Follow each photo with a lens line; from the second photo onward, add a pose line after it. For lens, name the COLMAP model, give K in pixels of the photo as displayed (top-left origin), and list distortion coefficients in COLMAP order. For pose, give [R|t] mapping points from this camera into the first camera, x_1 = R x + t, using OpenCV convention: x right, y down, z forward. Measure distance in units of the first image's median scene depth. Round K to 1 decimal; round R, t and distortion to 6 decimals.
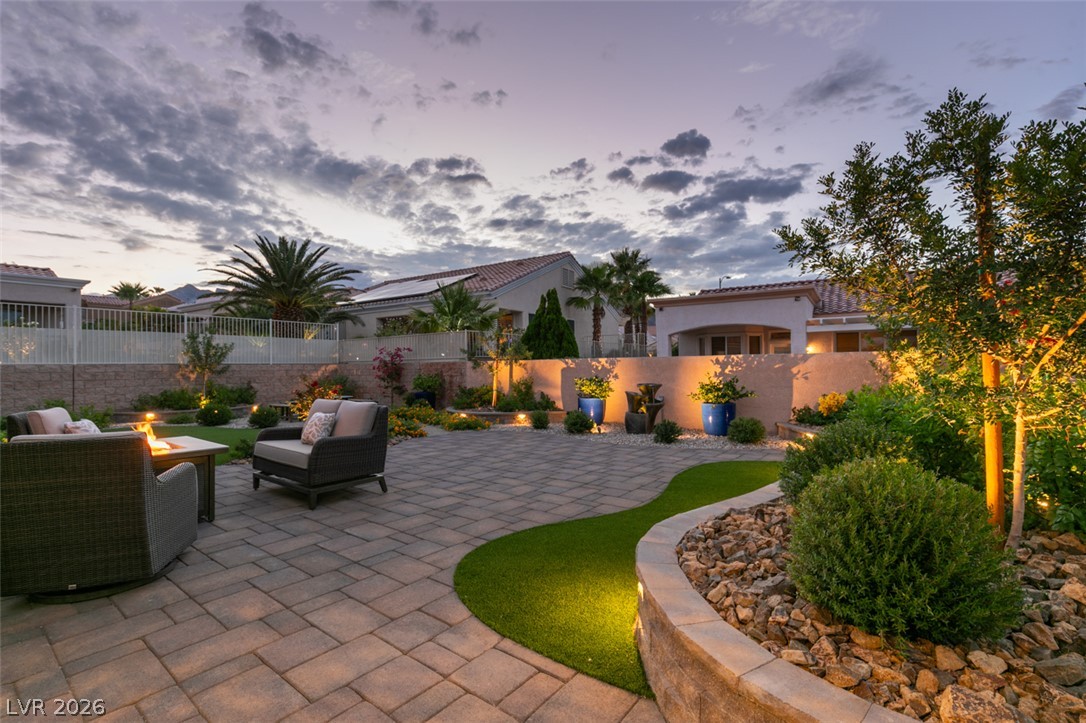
lens RADIAL K [[490.0, 0, 546.1], [0, 490.0, 367.5], [0, 0, 1]] dist [-0.000114, -0.000759]
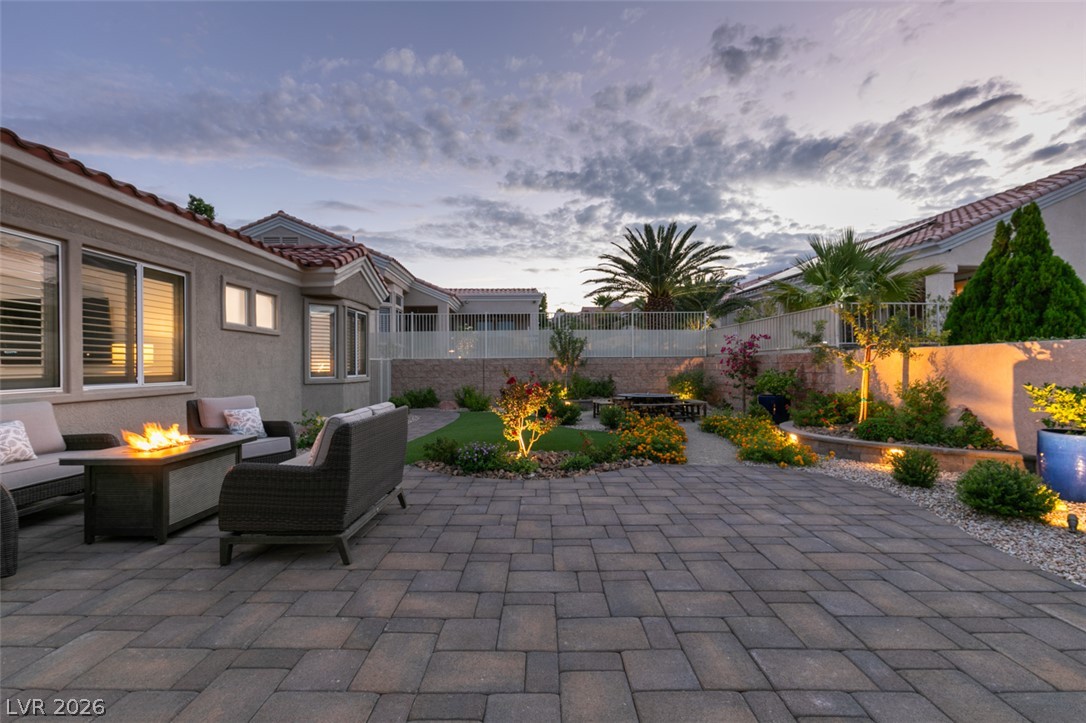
lens RADIAL K [[490.0, 0, 540.4], [0, 490.0, 367.5], [0, 0, 1]] dist [-0.000114, -0.000759]
pose [[0.611448, 0.010033, -0.791221, 0.109094], [-0.000599, 0.999925, 0.012216, 0.001303], [0.791285, -0.006995, 0.611408, 0.303755]]
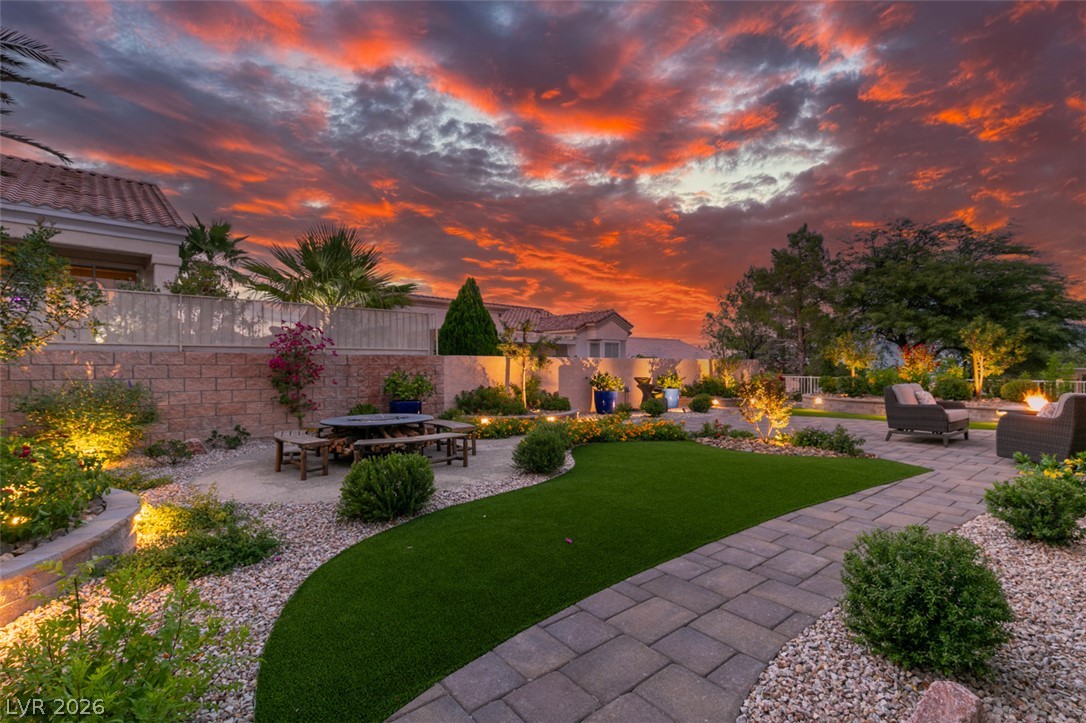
lens RADIAL K [[490.0, 0, 545.7], [0, 490.0, 365.1], [0, 0, 1]] dist [-0.000114, -0.000759]
pose [[0.228935, 0.025998, 0.973094, -0.852951], [0.013568, 0.999461, -0.029895, 0.026579], [-0.973347, 0.020046, 0.228459, 0.686454]]
